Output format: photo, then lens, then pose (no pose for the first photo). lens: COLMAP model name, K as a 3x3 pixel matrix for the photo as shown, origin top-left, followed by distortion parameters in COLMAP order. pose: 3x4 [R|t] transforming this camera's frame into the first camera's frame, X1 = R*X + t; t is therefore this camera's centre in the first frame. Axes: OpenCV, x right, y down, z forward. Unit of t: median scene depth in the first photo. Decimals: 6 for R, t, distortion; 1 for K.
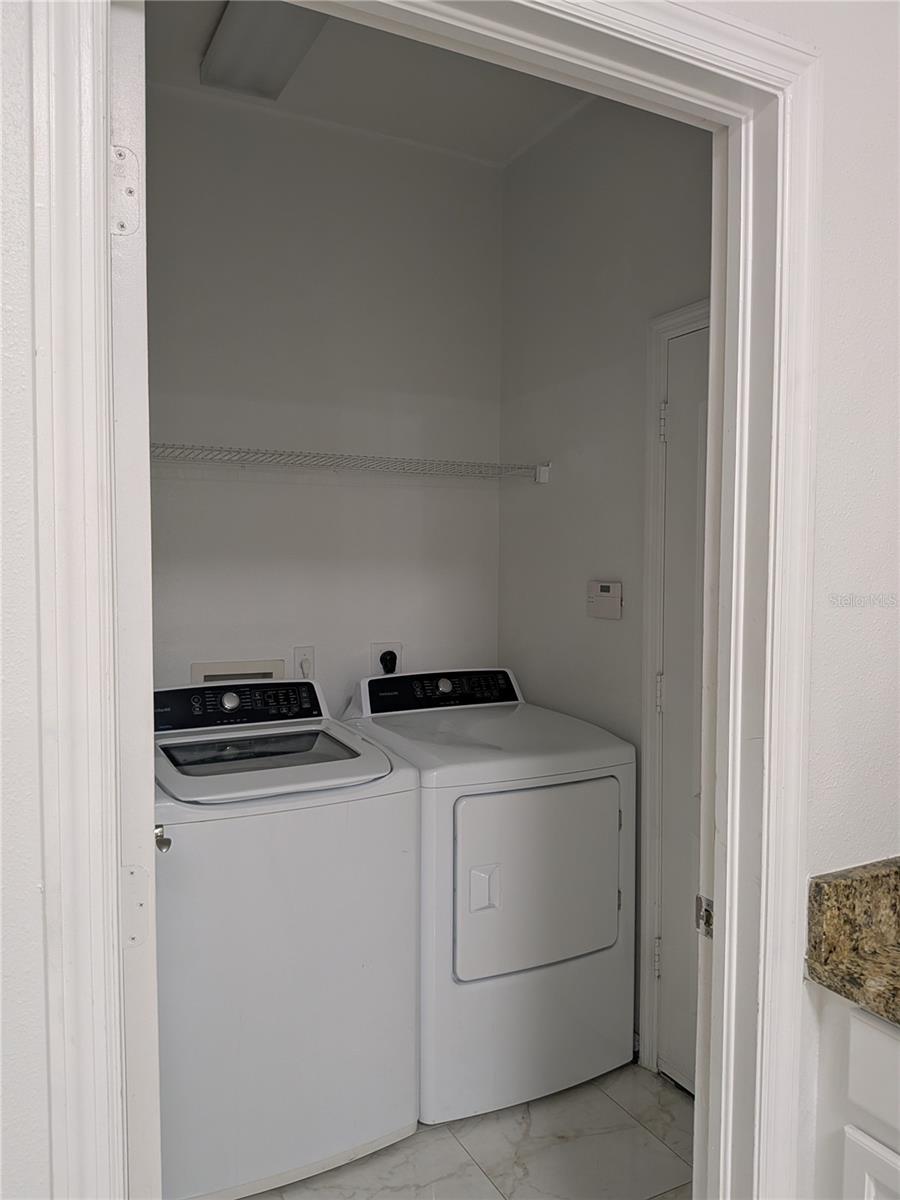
lens RADIAL K [[875.4, 0, 443.3], [0, 875.4, 598.7], [0, 0, 1]] dist [0.039007, -0.066021]
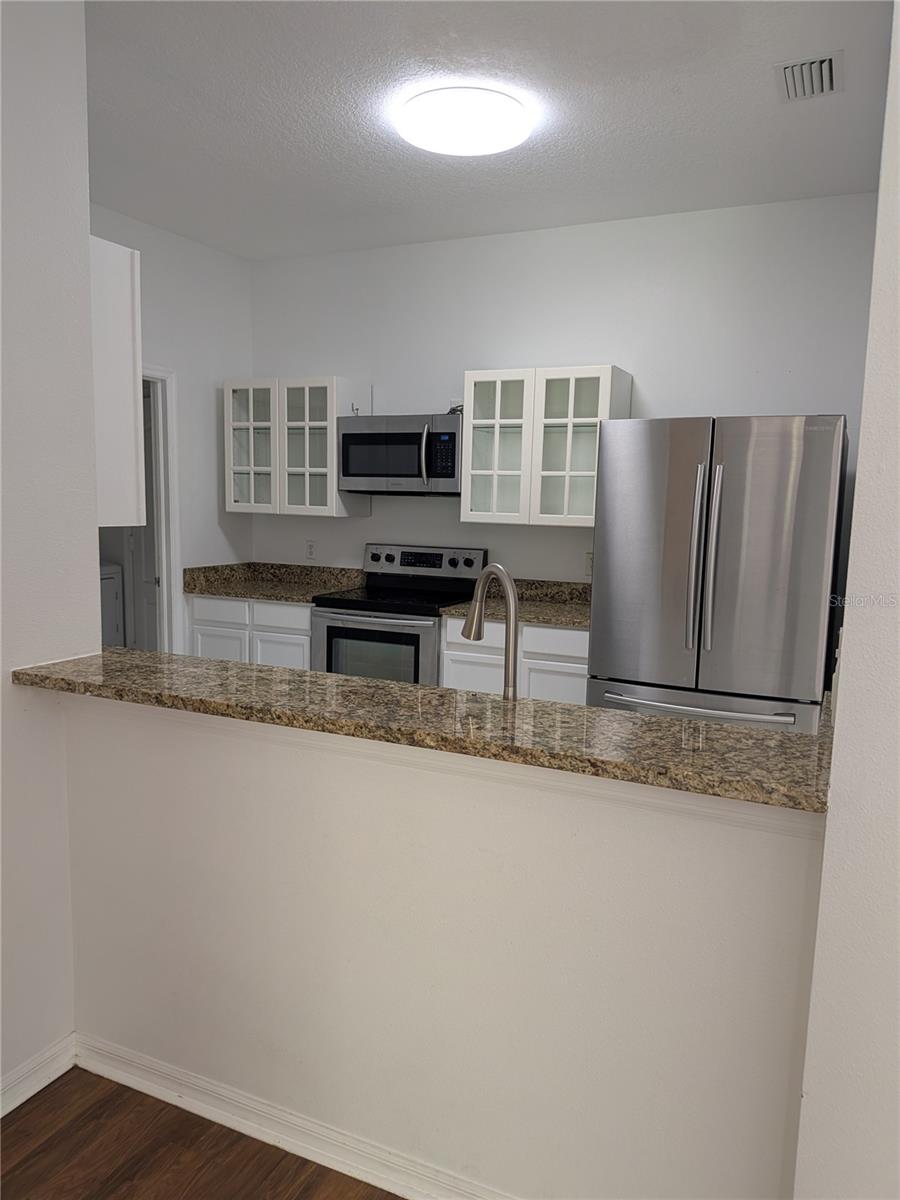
lens RADIAL K [[875.4, 0, 449.2], [0, 875.4, 599.9], [0, 0, 1]] dist [0.039007, -0.066021]
pose [[0.796518, -0.065625, 0.601042, -0.620461], [0.018120, 0.996237, 0.084760, 0.083422], [-0.604343, -0.056622, 0.794710, -1.754541]]
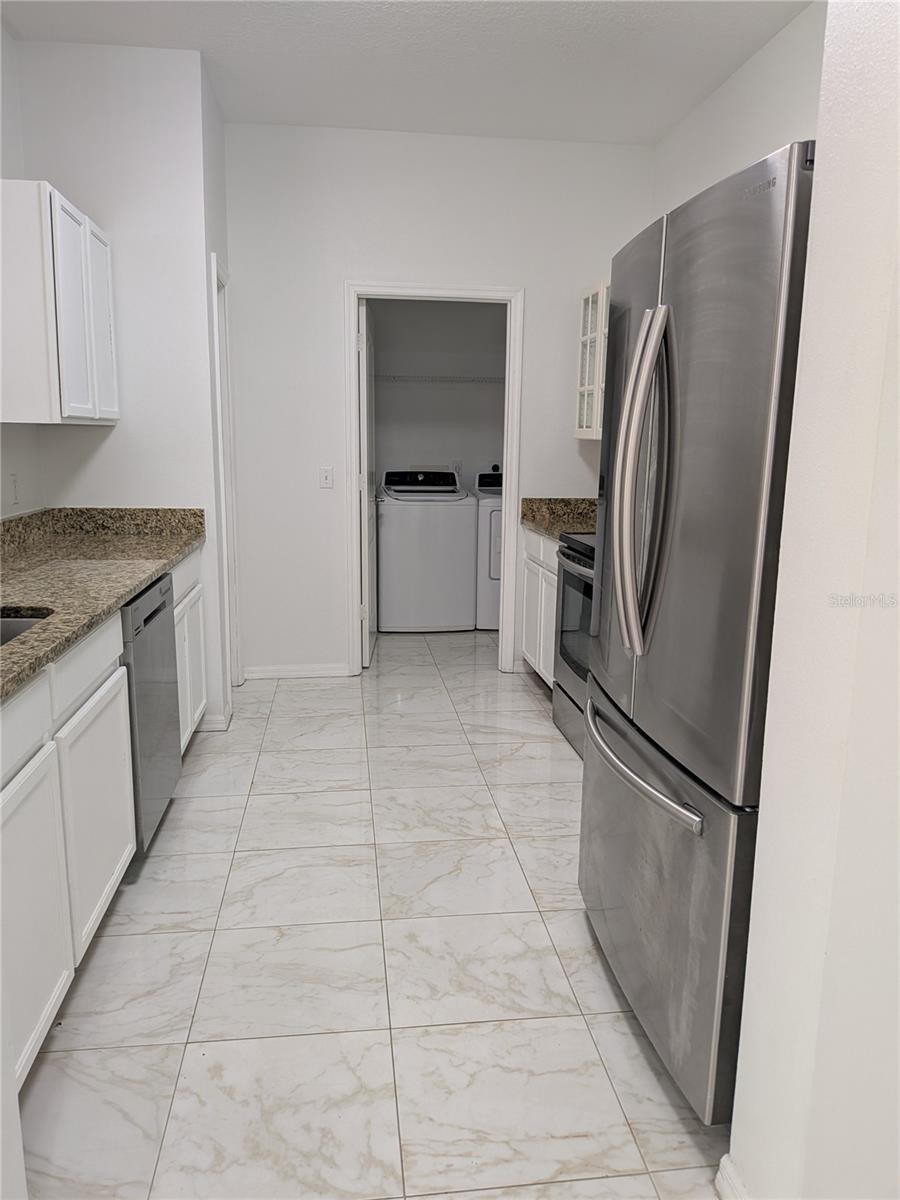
lens RADIAL K [[875.4, 0, 460.3], [0, 875.4, 584.0], [0, 0, 1]] dist [0.039007, -0.066021]
pose [[0.943504, 0.055167, -0.326736, 0.820975], [-0.018983, 0.993423, 0.112915, 0.155033], [0.330816, -0.100333, 0.938346, -1.630875]]
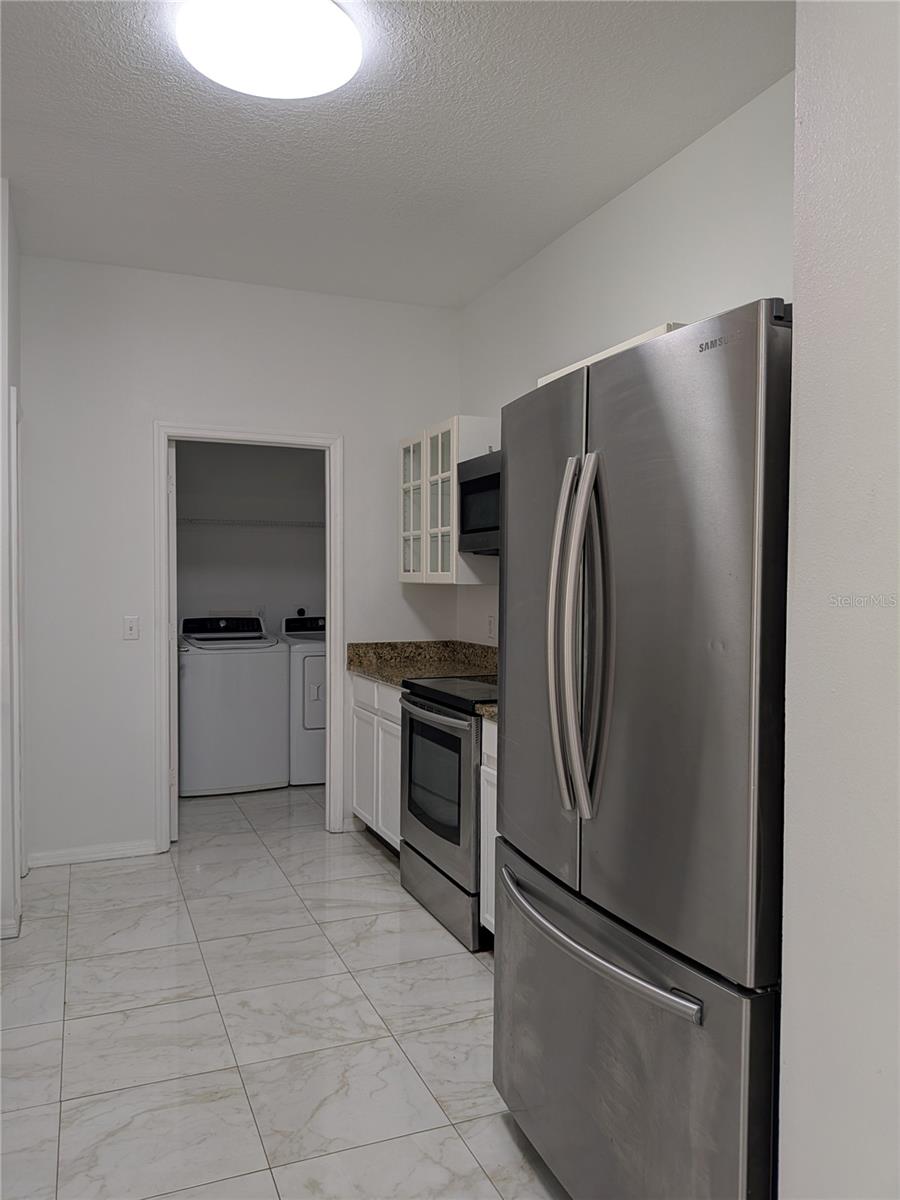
lens RADIAL K [[875.4, 0, 452.0], [0, 875.4, 579.7], [0, 0, 1]] dist [0.039007, -0.066021]
pose [[0.996993, -0.009598, -0.076900, 0.668917], [0.005659, 0.998668, -0.051277, 0.141987], [0.077290, 0.050688, 0.995719, -1.593508]]
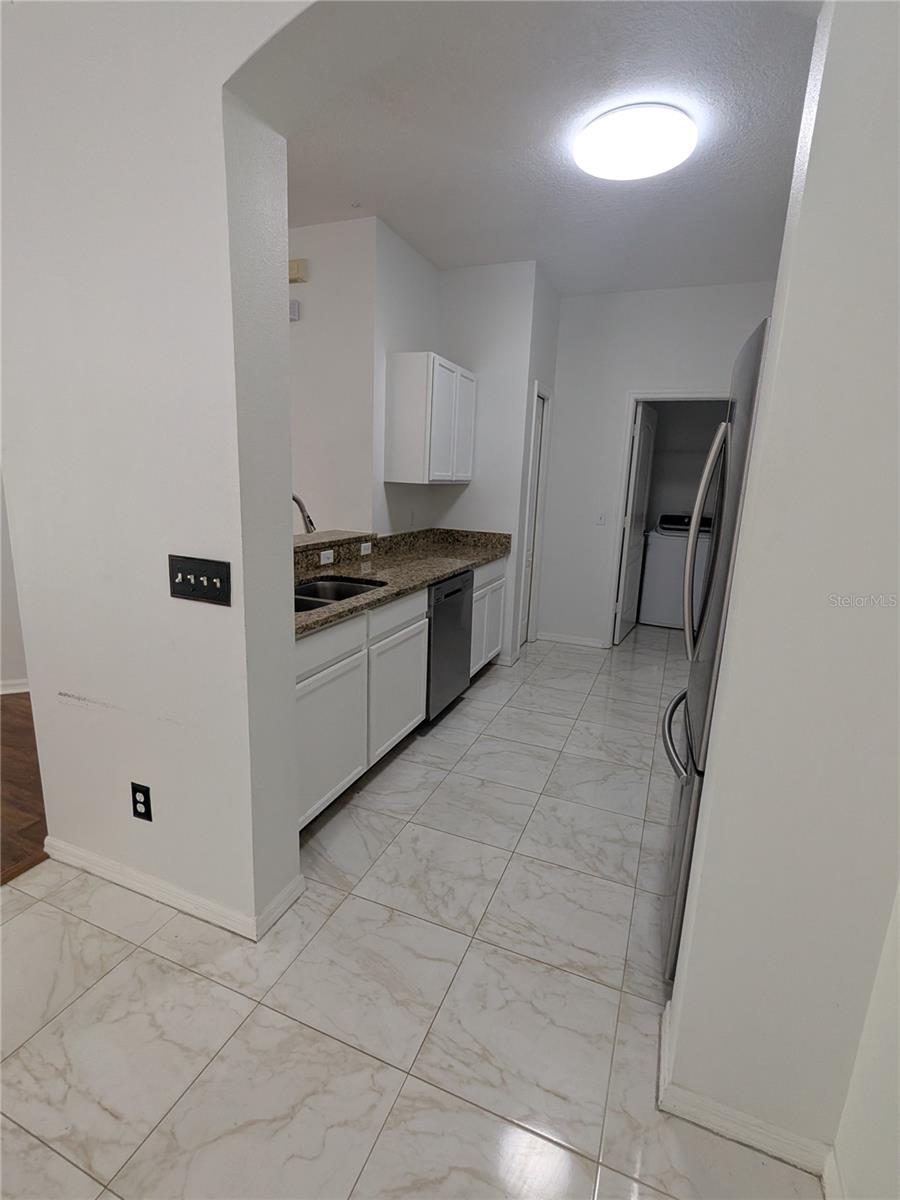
lens RADIAL K [[576.6, 0, 445.7], [0, 576.6, 582.3], [0, 0, 1]] dist [0.011330, -0.000569]
pose [[0.647968, 0.150856, -0.746579, 1.059594], [-0.067641, 0.987714, 0.140874, 0.119581], [0.758658, -0.040782, 0.650211, -1.580086]]
